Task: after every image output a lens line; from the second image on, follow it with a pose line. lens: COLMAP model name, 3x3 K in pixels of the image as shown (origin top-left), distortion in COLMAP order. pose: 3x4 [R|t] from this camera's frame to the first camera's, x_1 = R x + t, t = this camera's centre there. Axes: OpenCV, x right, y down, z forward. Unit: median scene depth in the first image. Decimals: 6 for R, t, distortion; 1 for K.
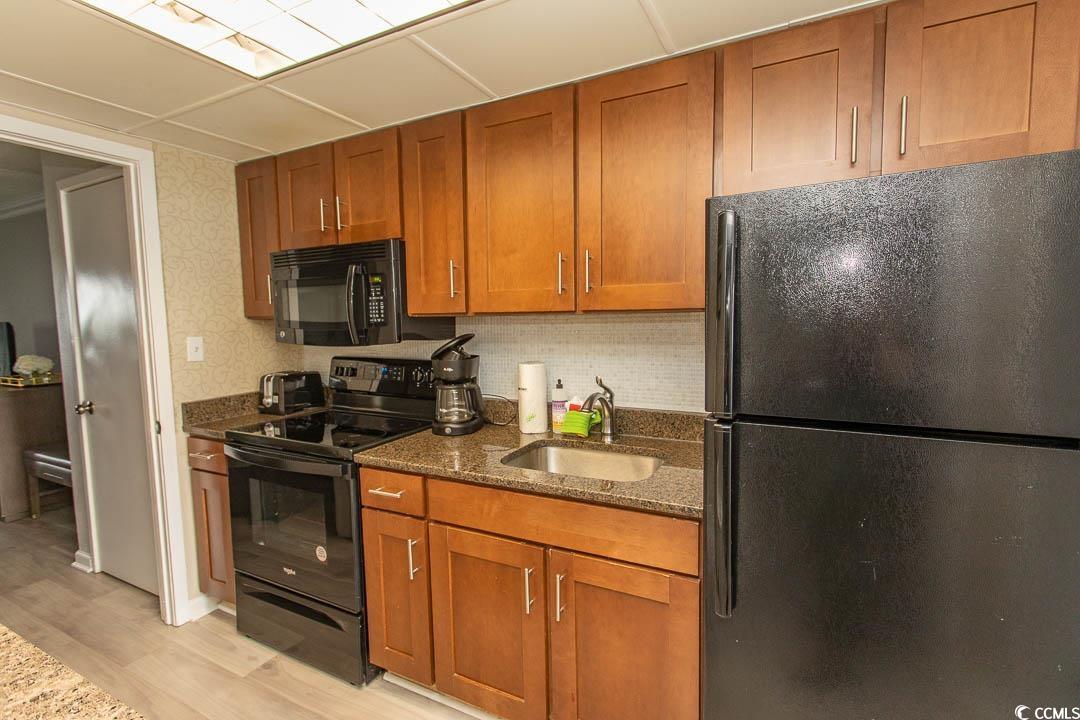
lens RADIAL K [[506.4, 0, 536.6], [0, 506.4, 356.6], [0, 0, 1]] dist [-0.002319, 0.001514]
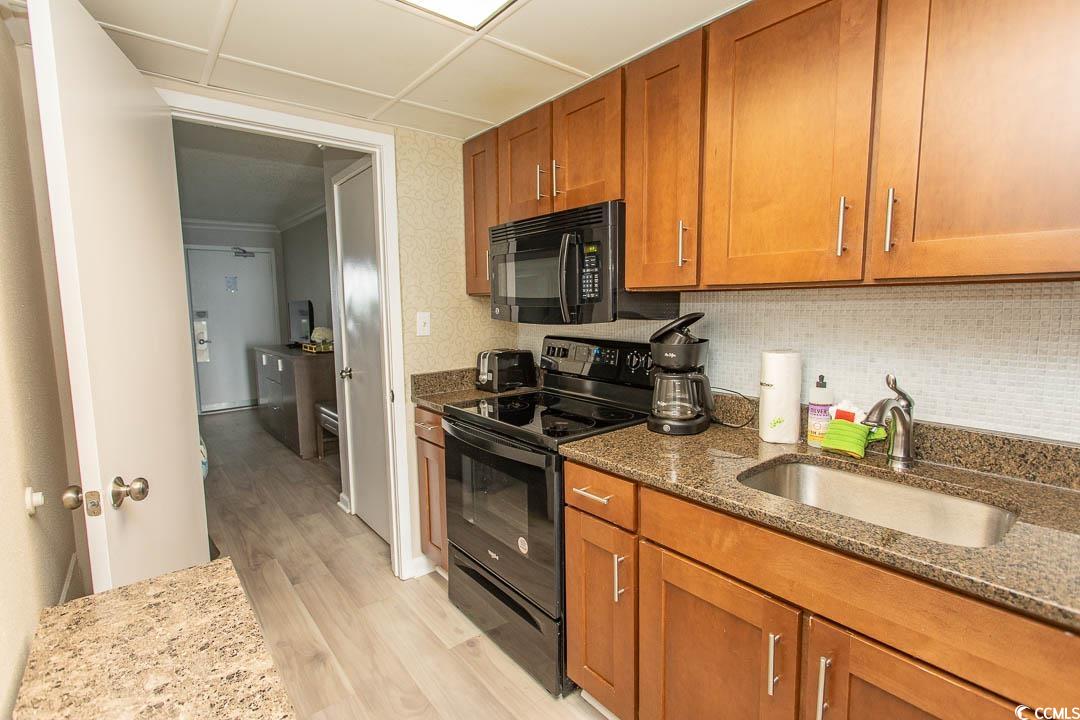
lens RADIAL K [[506.4, 0, 536.6], [0, 506.4, 356.6], [0, 0, 1]] dist [-0.002319, 0.001514]
pose [[0.914771, 0.048760, -0.401019, -0.039919], [-0.036036, 0.998581, 0.039216, 0.003177], [0.402362, -0.021423, 0.915230, 0.145747]]
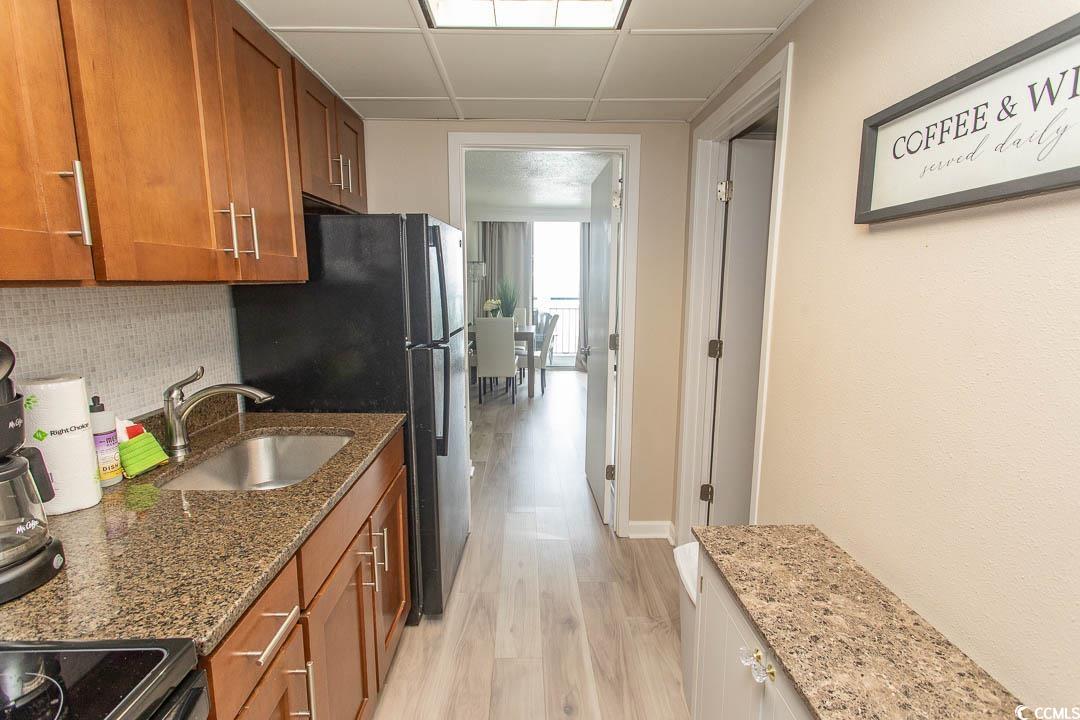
lens RADIAL K [[506.4, 0, 536.6], [0, 506.4, 356.6], [0, 0, 1]] dist [-0.002319, 0.001514]
pose [[-0.481143, -0.115318, 0.869024, -0.680159], [0.079433, 0.981498, 0.174221, -0.059849], [-0.873036, 0.152854, -0.463080, 0.783168]]
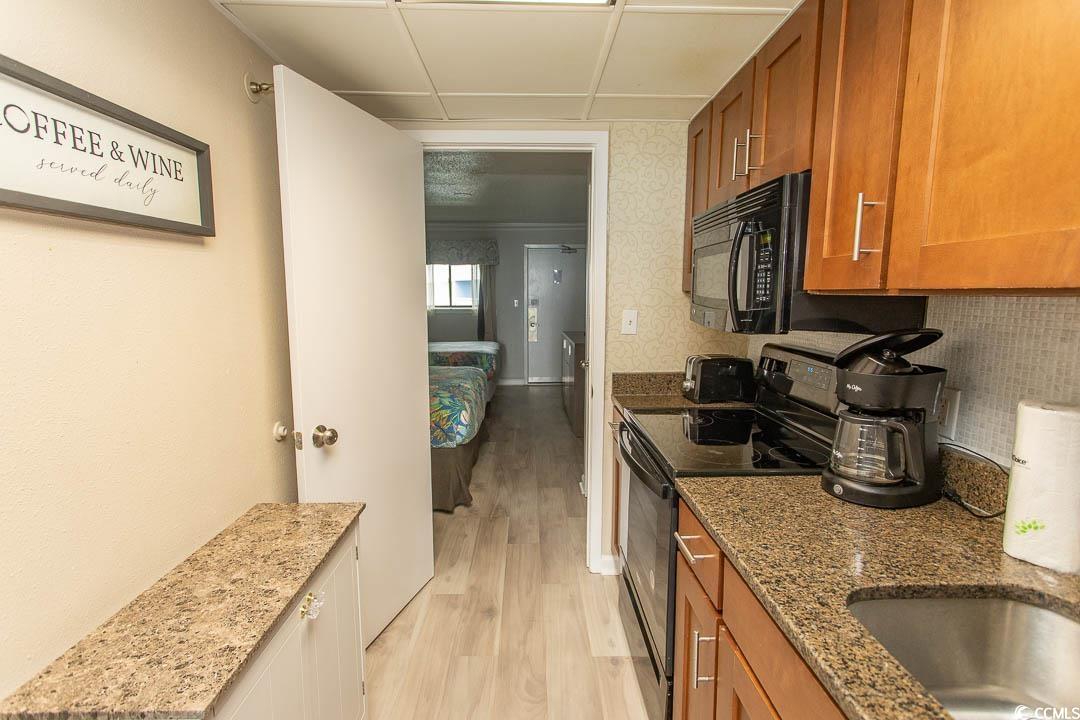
lens RADIAL K [[505.0, 0, 537.2], [0, 505.0, 357.6], [0, 0, 1]] dist [-0.001408, 0.000254]
pose [[0.475594, 0.128155, -0.870280, 0.143993], [-0.081491, 0.991495, 0.101471, -0.036006], [0.875882, 0.022661, 0.481992, 0.386714]]
